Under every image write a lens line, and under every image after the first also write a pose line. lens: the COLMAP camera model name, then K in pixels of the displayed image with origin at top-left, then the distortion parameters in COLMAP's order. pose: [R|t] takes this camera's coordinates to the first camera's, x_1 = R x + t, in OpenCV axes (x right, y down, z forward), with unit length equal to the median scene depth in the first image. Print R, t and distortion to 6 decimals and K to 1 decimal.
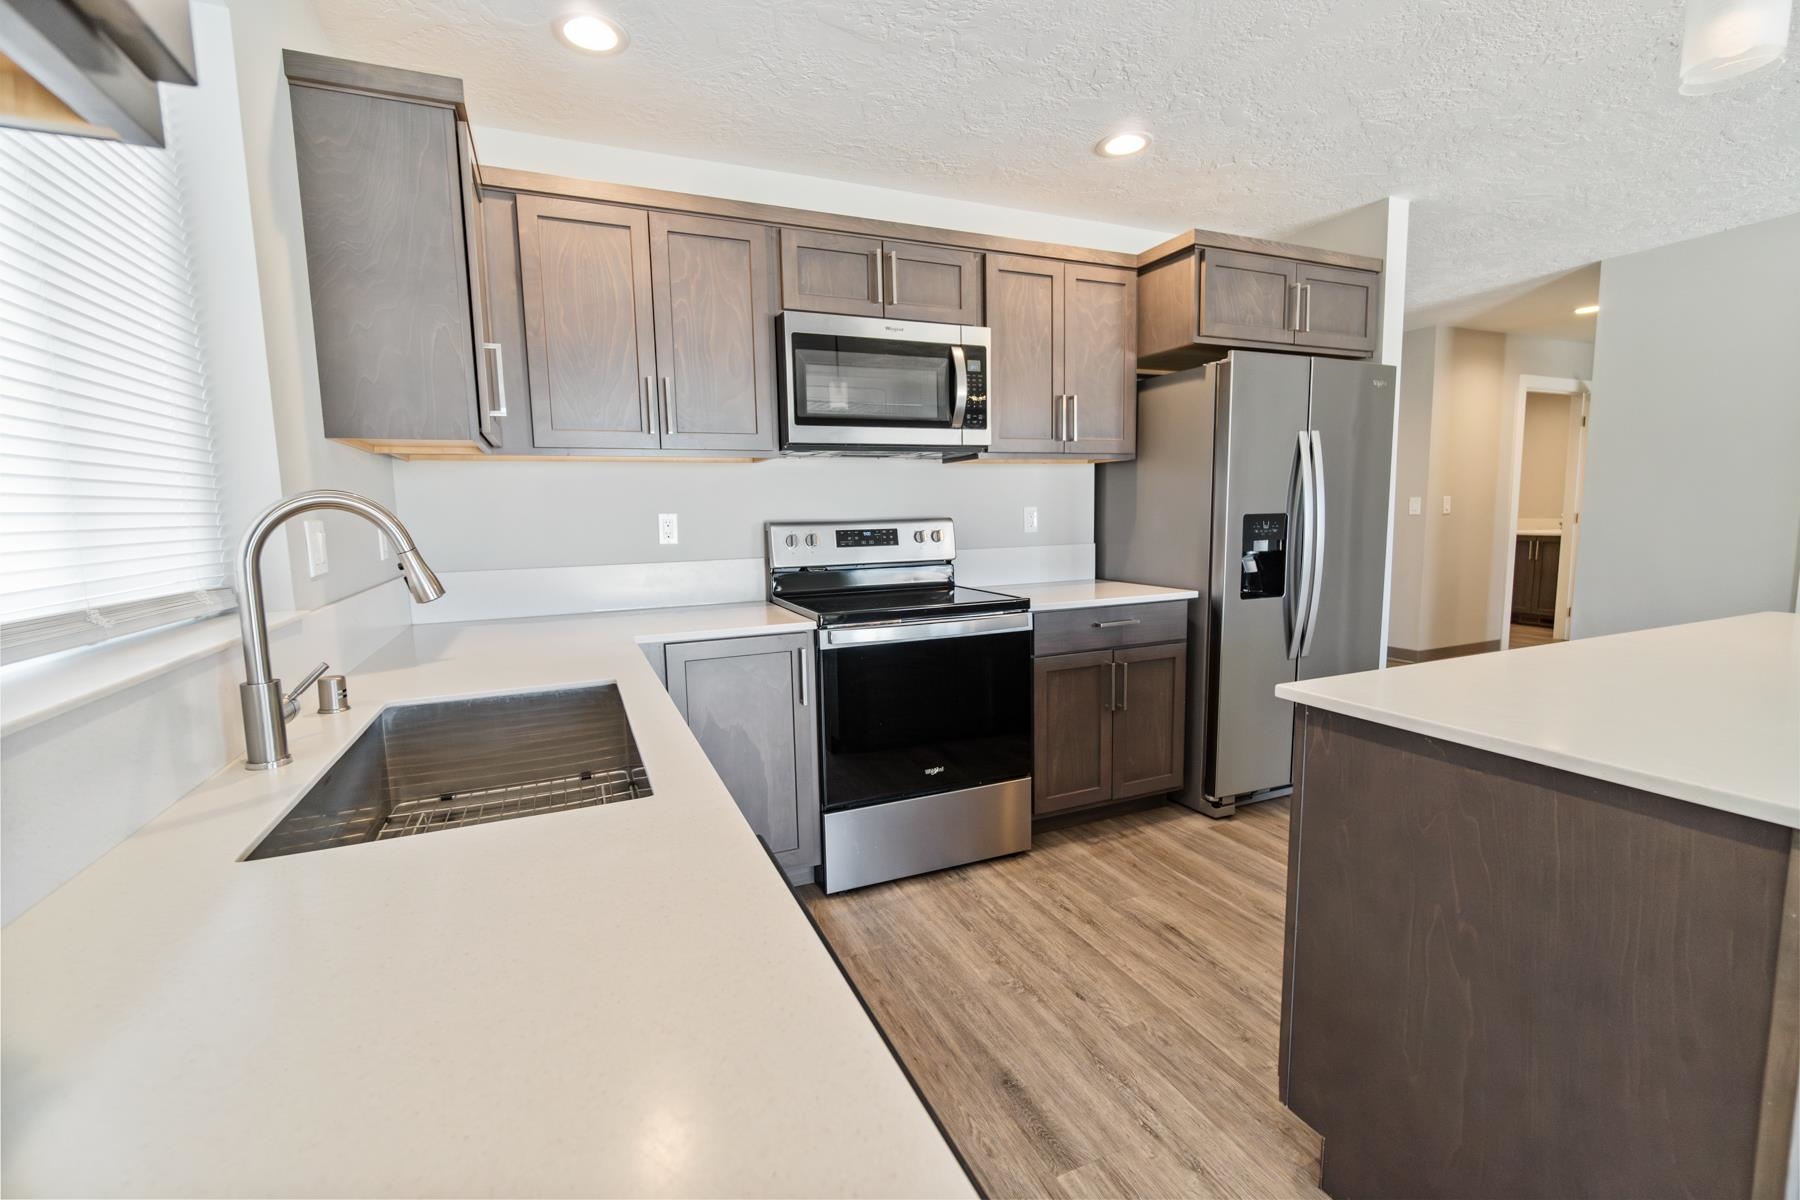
lens RADIAL K [[771.8, 0, 895.2], [0, 771.8, 591.3], [0, 0, 1]] dist [0.000811, 0.000018]
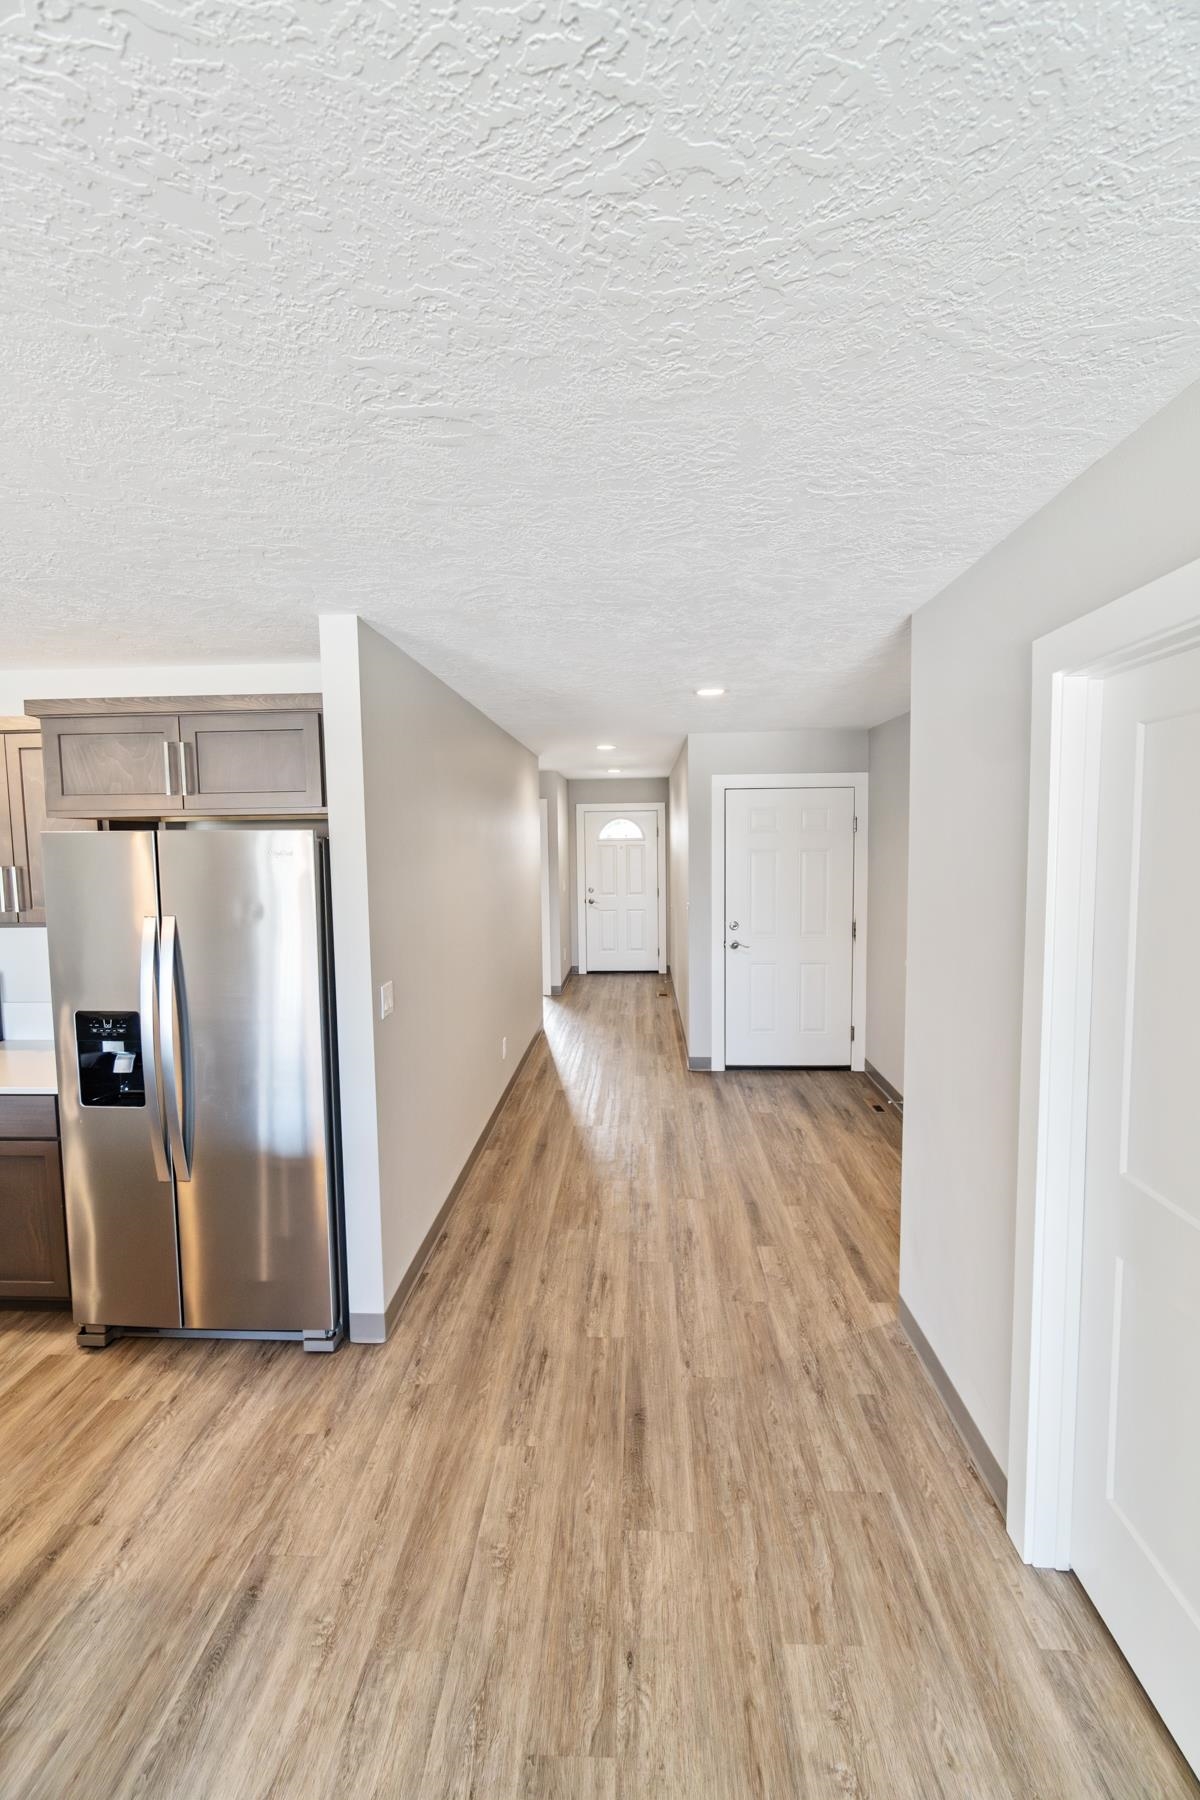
lens RADIAL K [[771.8, 0, 601.3], [0, 771.8, 905.0], [0, 0, 1]] dist [0.000811, 0.000018]
pose [[0.895137, 0.047587, -0.443244, 1.332876], [-0.057192, 0.998329, -0.008318, -0.239601], [0.442107, 0.032796, 0.896362, 0.458865]]
